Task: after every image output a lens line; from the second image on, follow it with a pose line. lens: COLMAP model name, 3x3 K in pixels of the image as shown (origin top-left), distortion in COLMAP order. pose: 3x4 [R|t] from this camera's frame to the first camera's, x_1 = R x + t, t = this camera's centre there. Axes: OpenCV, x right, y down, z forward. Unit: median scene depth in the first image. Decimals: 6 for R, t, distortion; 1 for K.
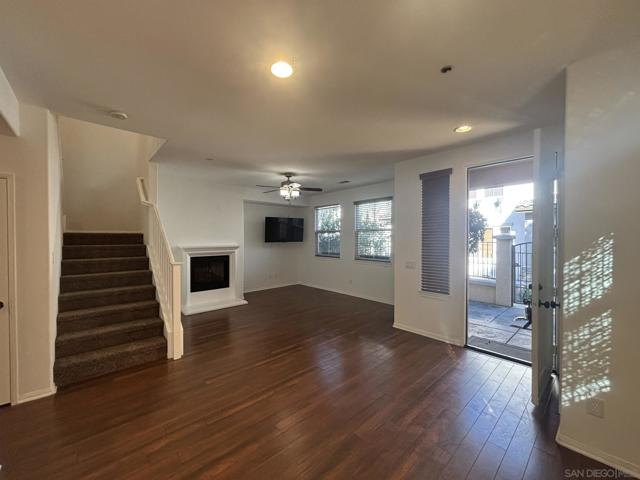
lens RADIAL K [[256.7, 0, 319.8], [0, 256.7, 239.6], [0, 0, 1]] dist [-0.000883, 0.001328]
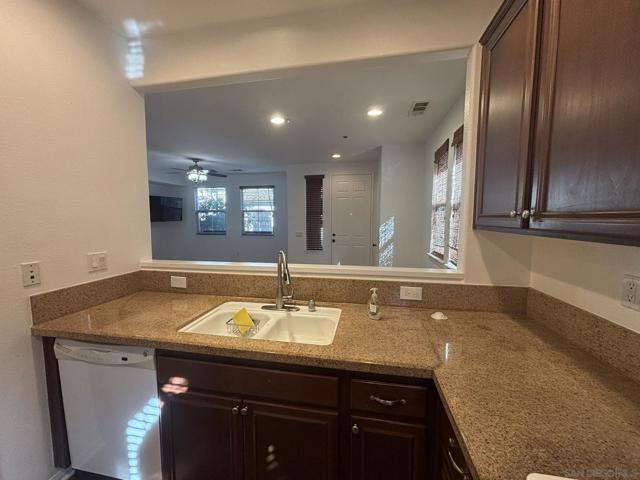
lens RADIAL K [[256.7, 0, 321.9], [0, 256.7, 240.2], [0, 0, 1]] dist [-0.000883, 0.001328]
pose [[0.795036, -0.052185, 0.604313, -0.383188], [0.005112, 0.996833, 0.079354, 0.009476], [-0.606540, -0.060000, 0.792785, -0.242536]]
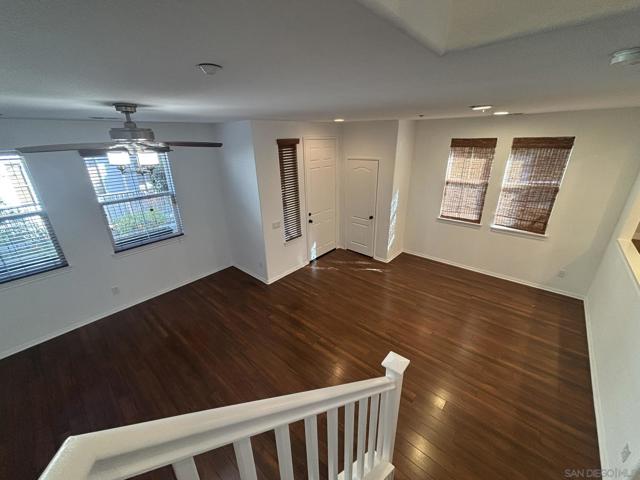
lens RADIAL K [[256.7, 0, 319.7], [0, 256.7, 236.8], [0, 0, 1]] dist [-0.000883, 0.001328]
pose [[-0.114472, -0.349660, 0.929857, -0.589031], [0.031200, 0.934283, 0.355166, -0.198458], [-0.992936, 0.069668, -0.096040, 0.761471]]
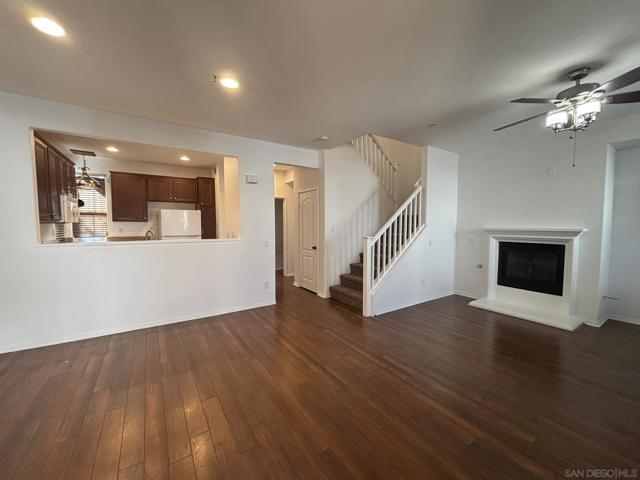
lens RADIAL K [[256.7, 0, 319.0], [0, 256.7, 238.1], [0, 0, 1]] dist [-0.000883, 0.001328]
pose [[-0.152096, 0.057278, -0.986705, 0.421658], [-0.012004, 0.998139, 0.059792, 0.017685], [0.988293, 0.020938, -0.151125, 0.621027]]
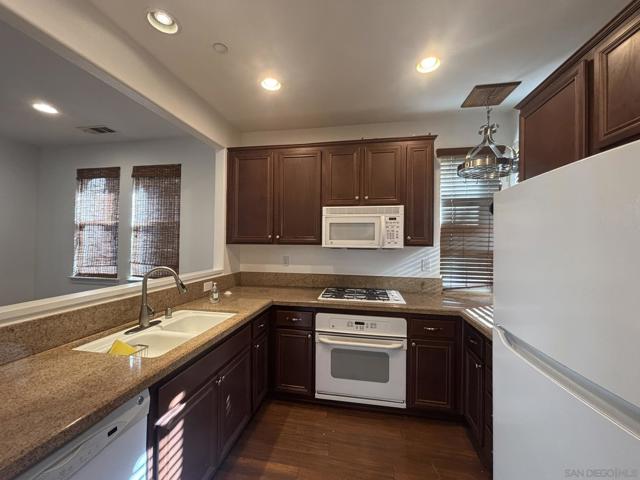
lens RADIAL K [[256.7, 0, 317.0], [0, 256.7, 239.4], [0, 0, 1]] dist [-0.000883, 0.001328]
pose [[-0.602656, 0.002446, 0.797997, -0.620133], [0.000269, 0.999996, -0.002861, 0.012746], [-0.798001, -0.001509, -0.602654, 0.064696]]
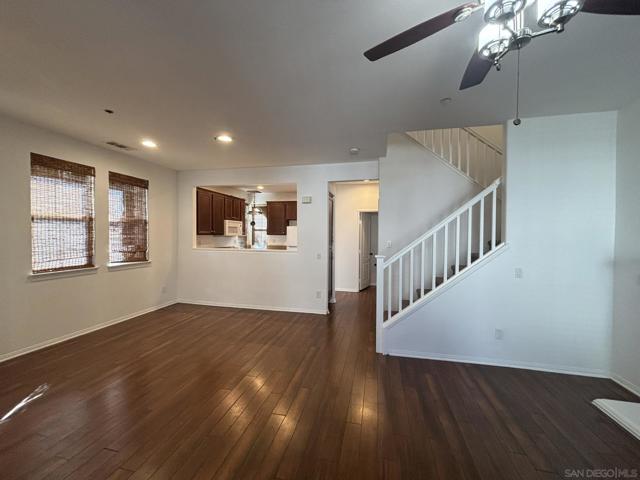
lens RADIAL K [[256.7, 0, 320.3], [0, 256.7, 236.3], [0, 0, 1]] dist [-0.000883, 0.001328]
pose [[-0.818061, -0.000511, -0.575132, 0.134704], [-0.013795, 0.999729, 0.018733, -0.001762], [0.574966, 0.023258, -0.817846, 1.092544]]
